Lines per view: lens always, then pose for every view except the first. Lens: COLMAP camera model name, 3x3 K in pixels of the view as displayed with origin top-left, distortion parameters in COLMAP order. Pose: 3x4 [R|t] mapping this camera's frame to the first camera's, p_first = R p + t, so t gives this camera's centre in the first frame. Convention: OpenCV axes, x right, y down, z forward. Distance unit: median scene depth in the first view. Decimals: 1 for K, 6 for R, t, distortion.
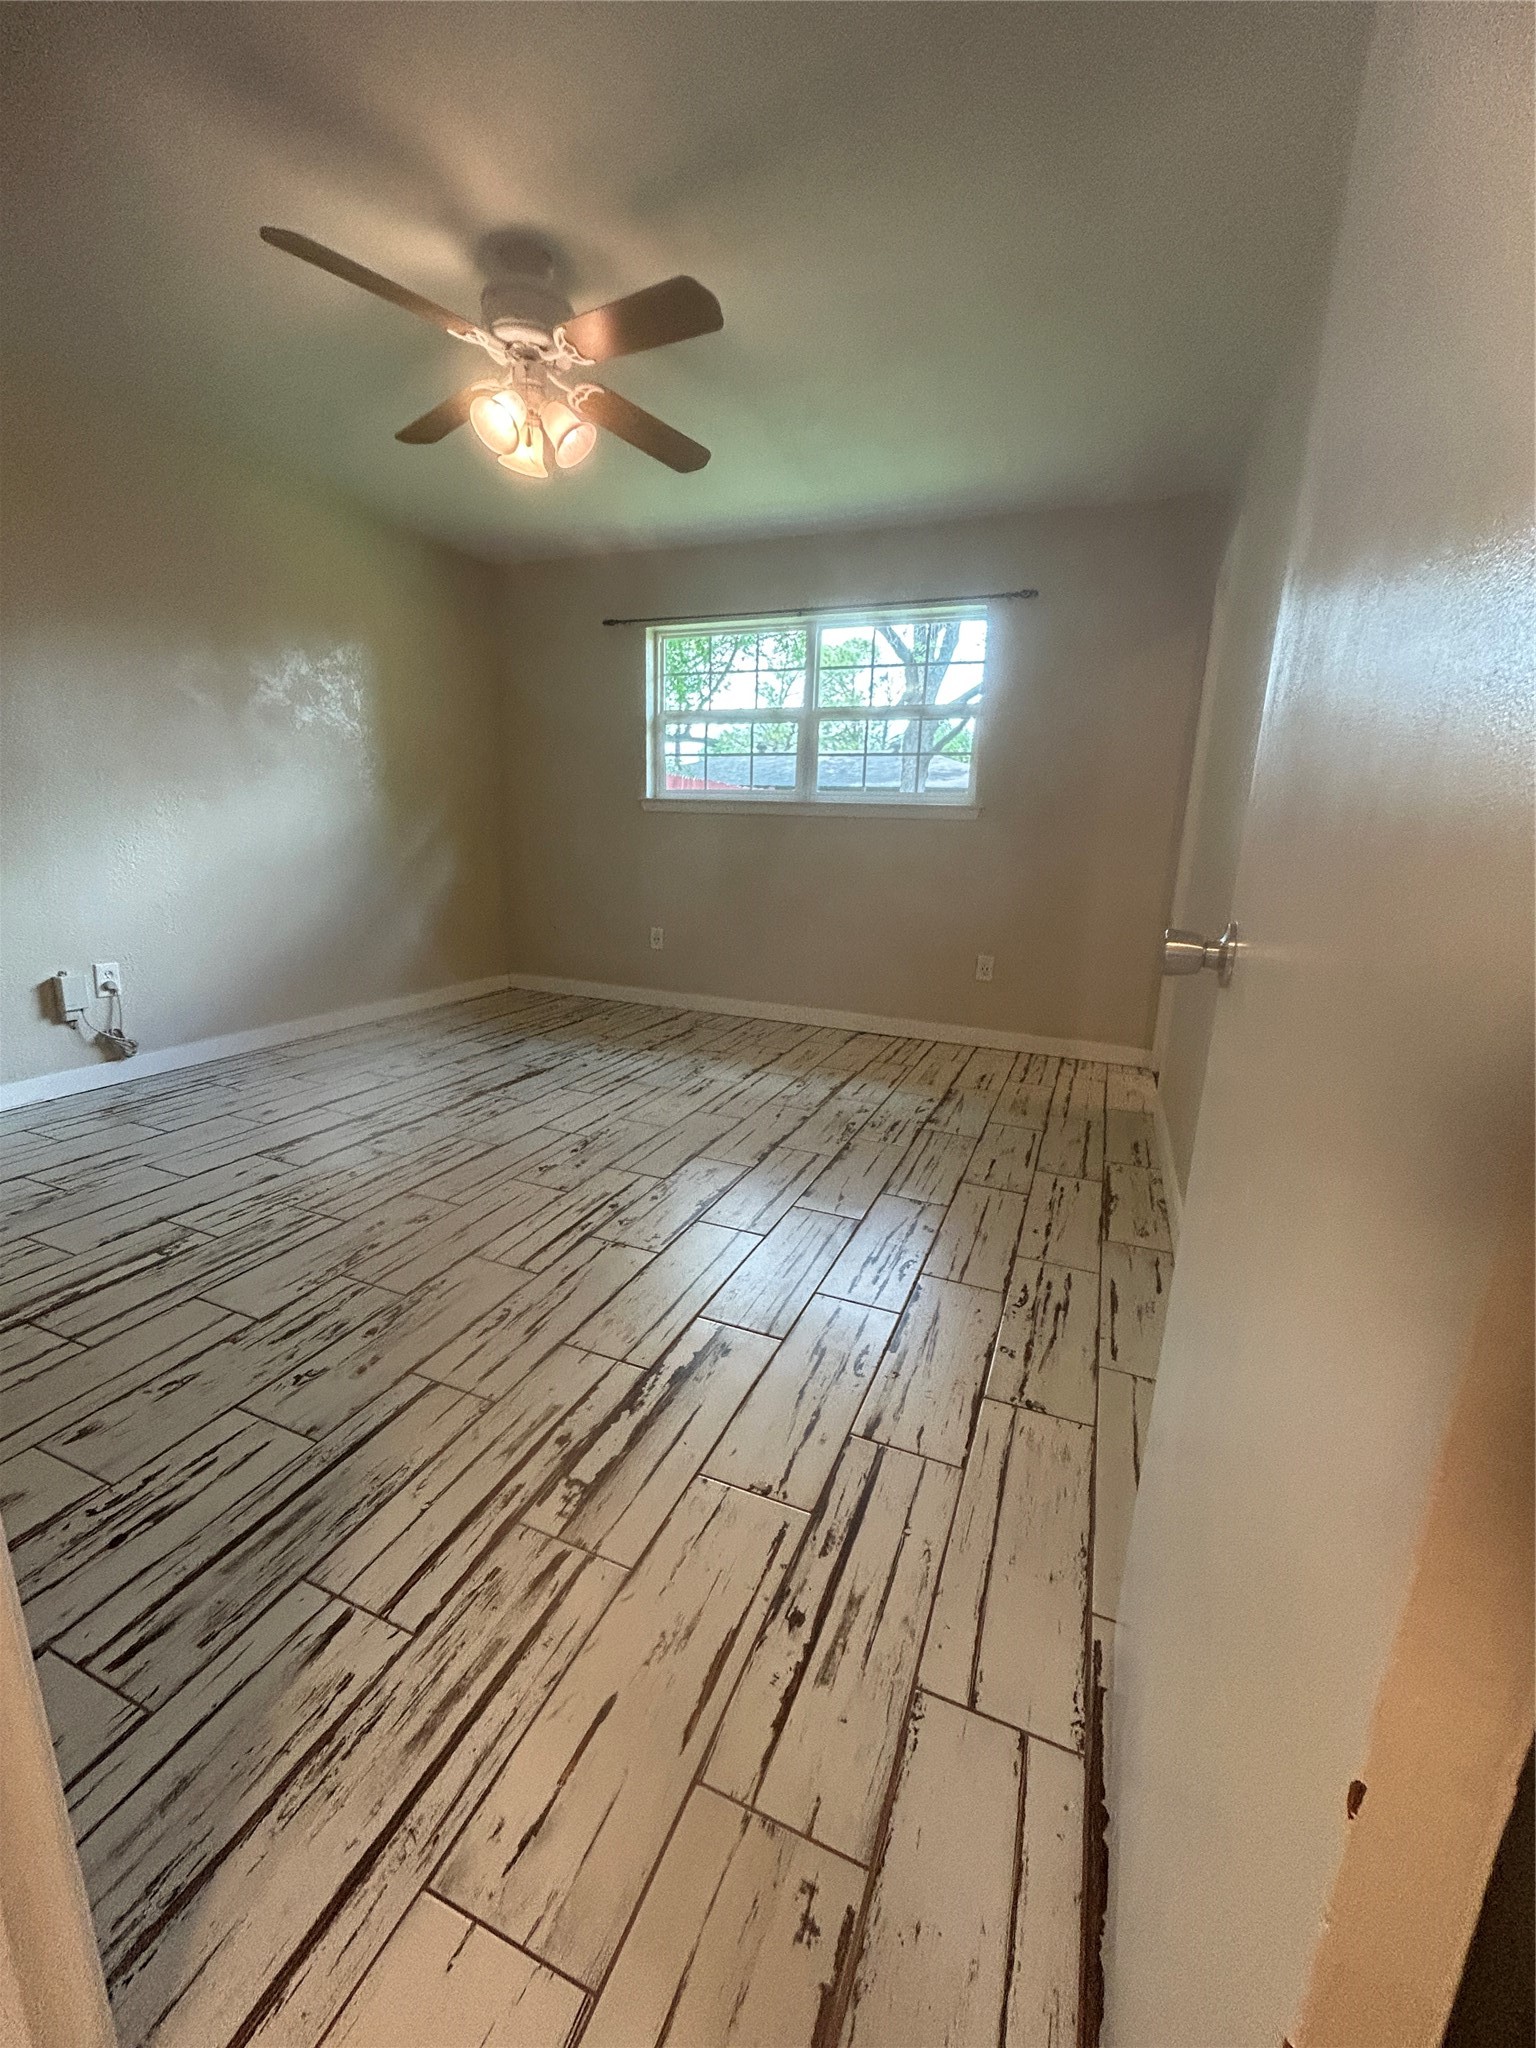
lens RADIAL K [[831.2, 0, 762.8], [0, 831.2, 1022.6], [0, 0, 1]] dist [-0.006309, -0.001479]
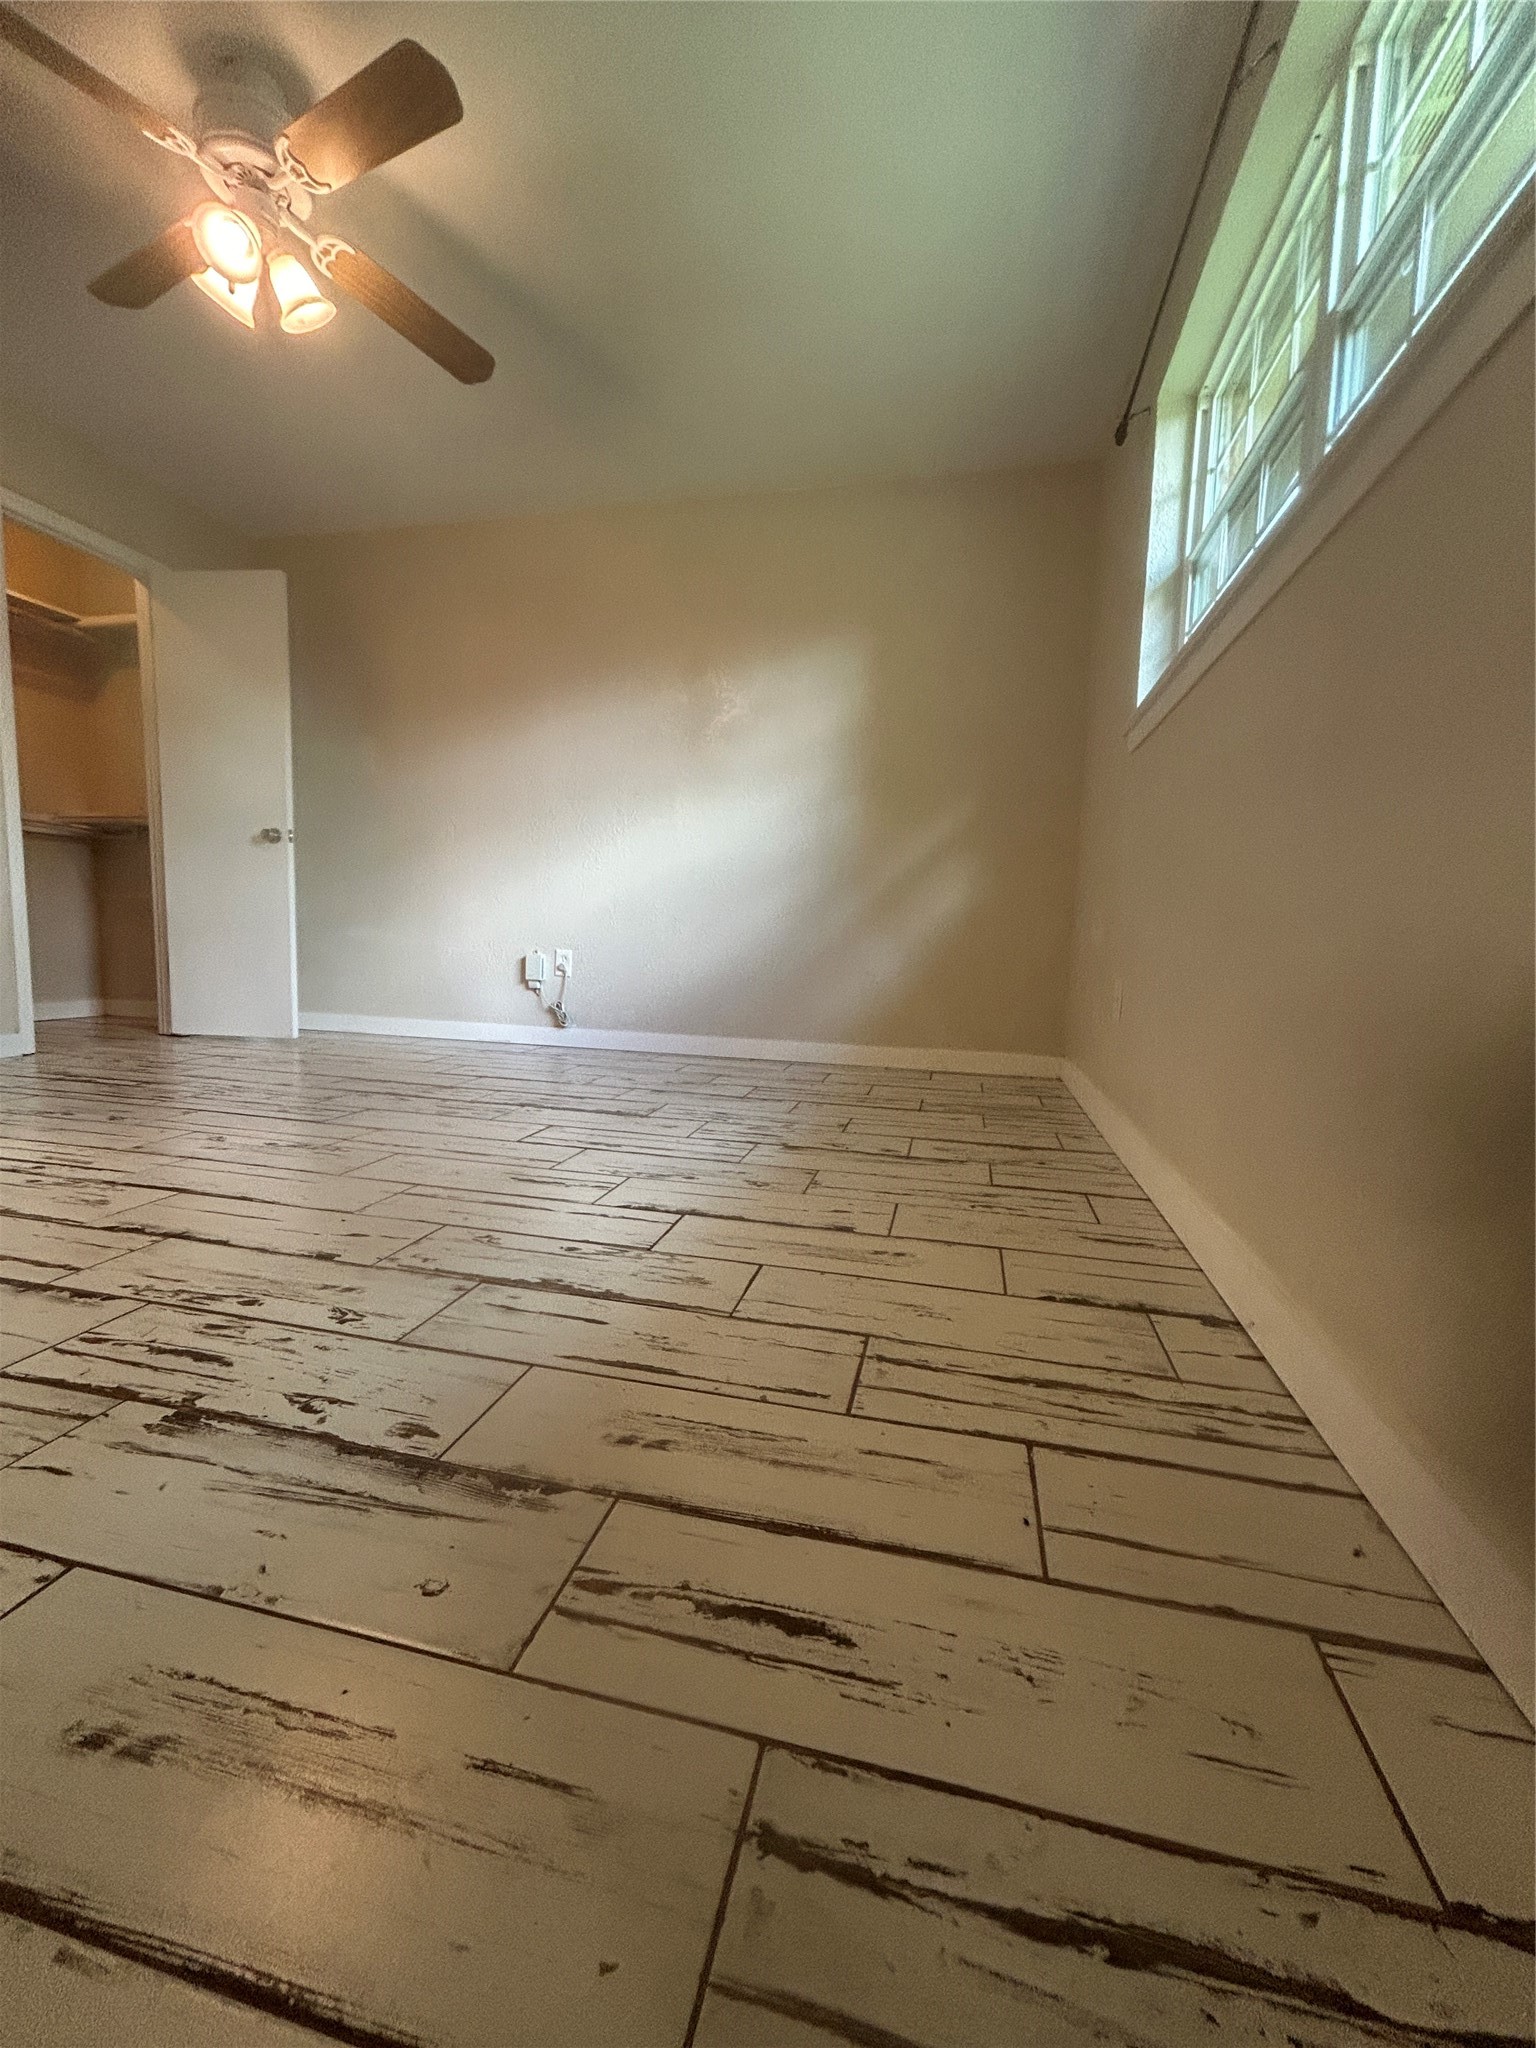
lens RADIAL K [[831.2, 0, 766.1], [0, 831.2, 1021.7], [0, 0, 1]] dist [-0.006309, -0.001479]
pose [[0.161697, 0.070016, -0.984354, 0.481436], [-0.246957, 0.968612, 0.028329, -0.072906], [0.955440, 0.238512, 0.173913, 1.036958]]
